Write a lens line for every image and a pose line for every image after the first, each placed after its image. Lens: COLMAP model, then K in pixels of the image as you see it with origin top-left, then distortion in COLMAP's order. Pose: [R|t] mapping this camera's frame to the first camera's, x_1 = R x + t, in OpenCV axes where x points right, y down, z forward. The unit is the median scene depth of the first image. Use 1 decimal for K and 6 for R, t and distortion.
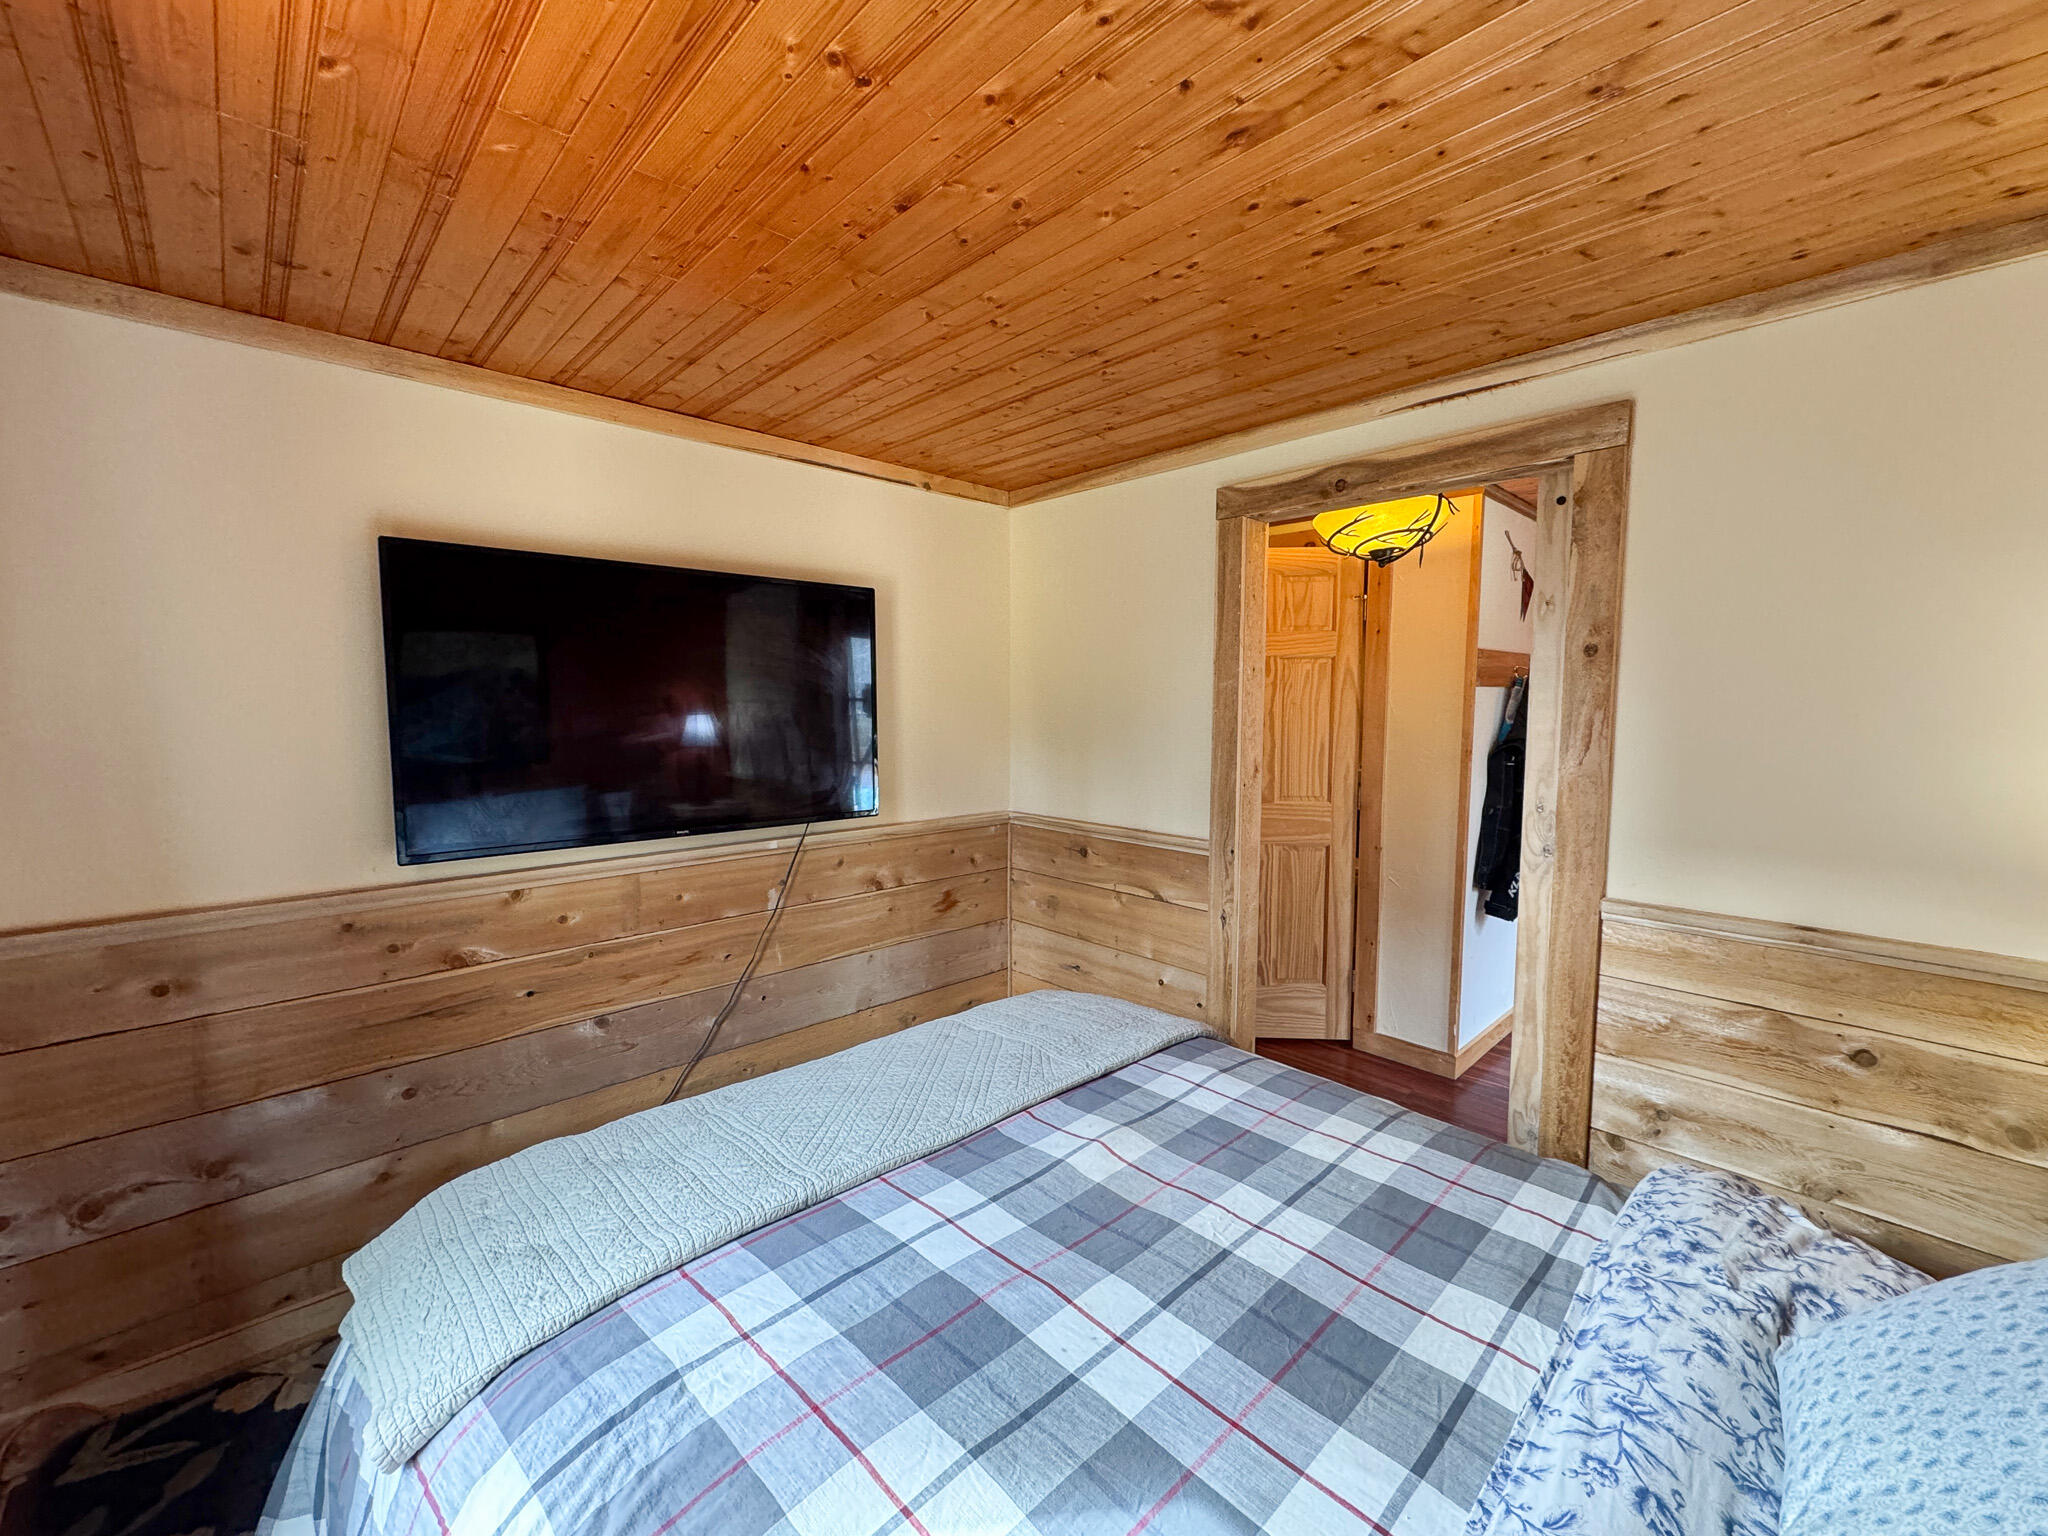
lens RADIAL K [[837.3, 0, 1029.0], [0, 837.3, 762.6], [0, 0, 1]] dist [-0.002806, -0.000278]
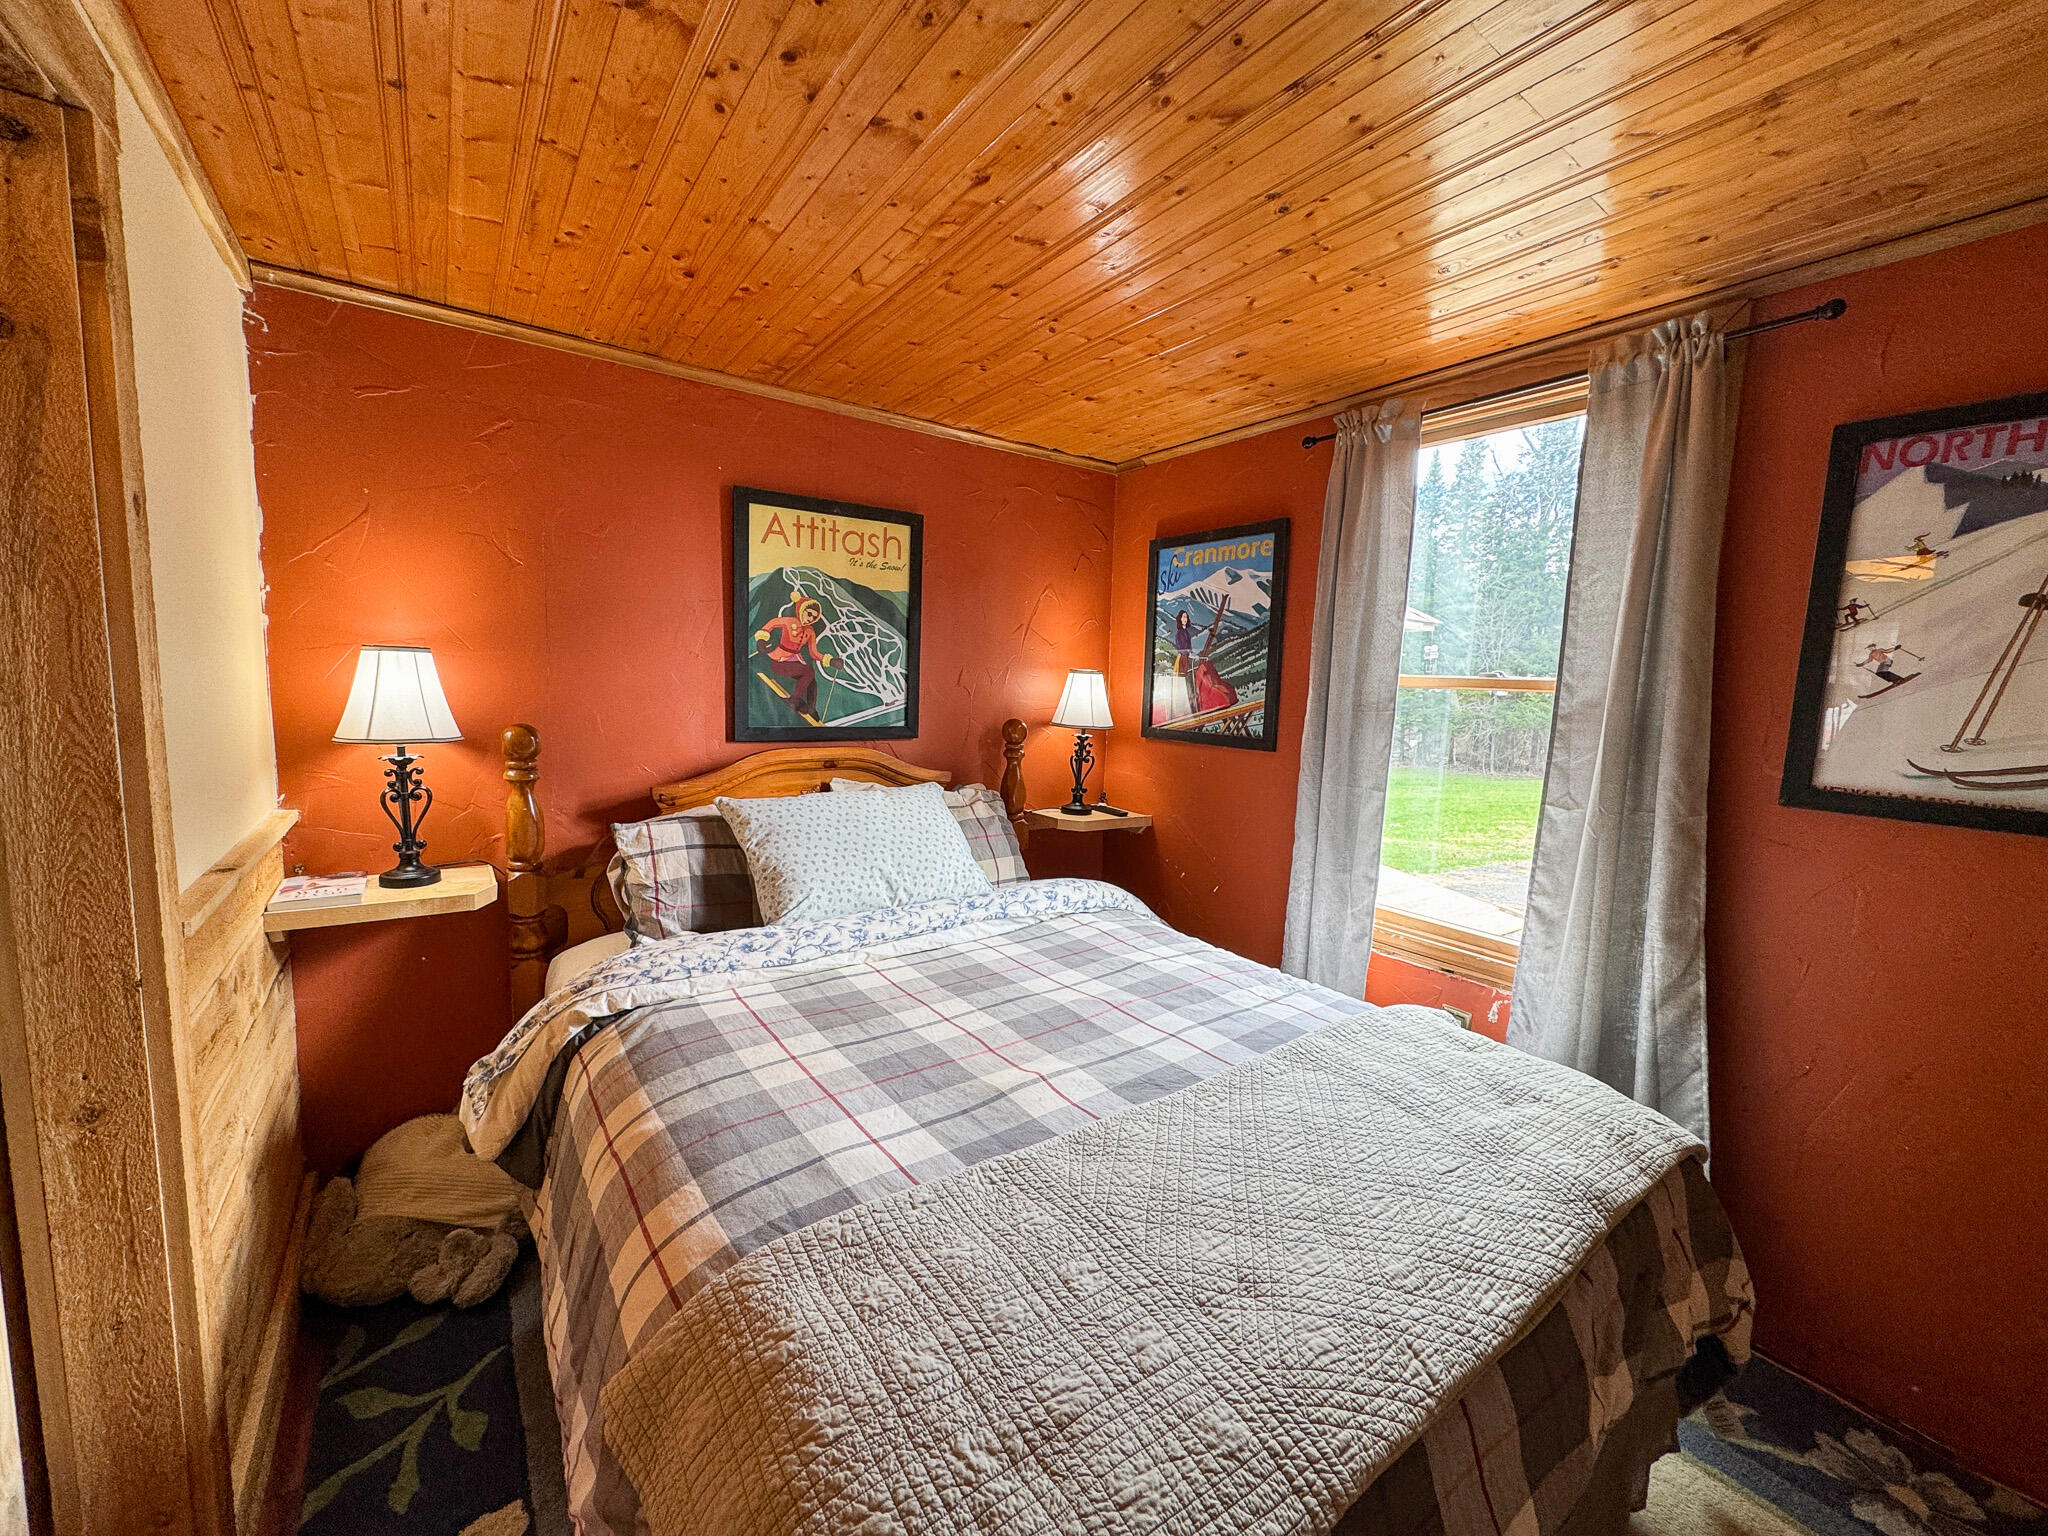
lens RADIAL K [[817.6, 0, 1024.6], [0, 817.6, 764.1], [0, 0, 1]] dist [-0.002742, 0.001040]
pose [[-0.989682, -0.047683, 0.135116, -0.015107], [-0.021803, 0.982136, 0.186905, -0.104112], [-0.141615, 0.182030, -0.973042, 1.988610]]
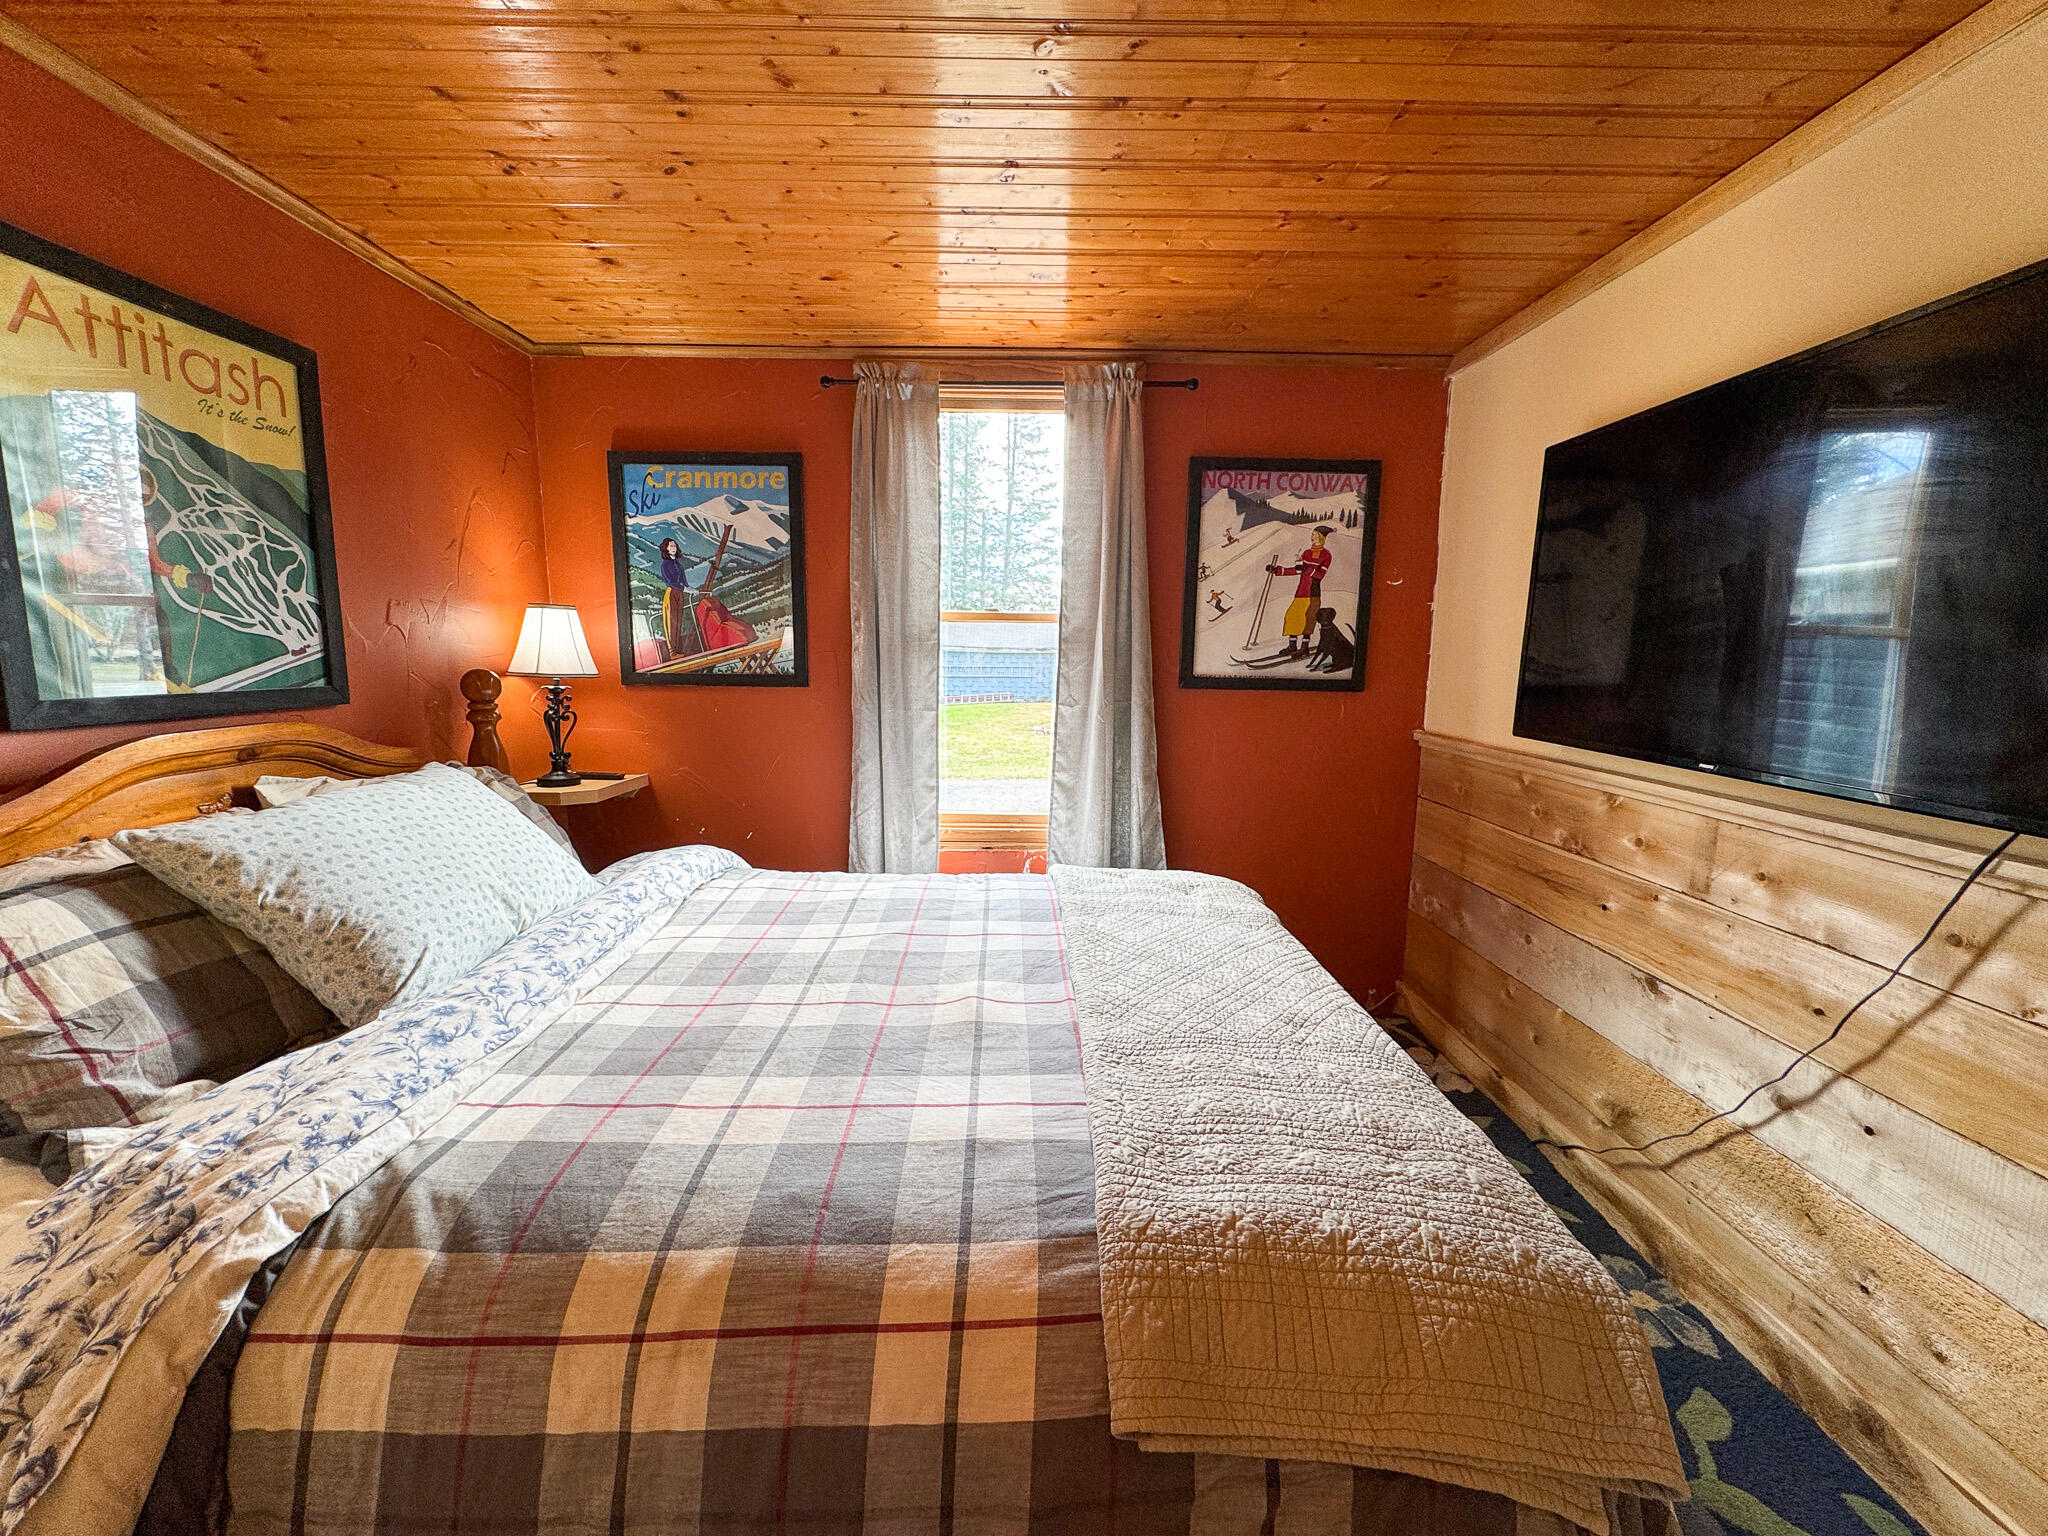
lens RADIAL K [[817.6, 0, 1024.6], [0, 817.6, 764.1], [0, 0, 1]] dist [-0.002742, 0.001040]
pose [[-0.679433, 0.095163, -0.727541, 0.772200], [-0.070463, 0.978509, 0.193793, -0.019176], [0.730347, 0.182934, -0.658125, 1.725616]]
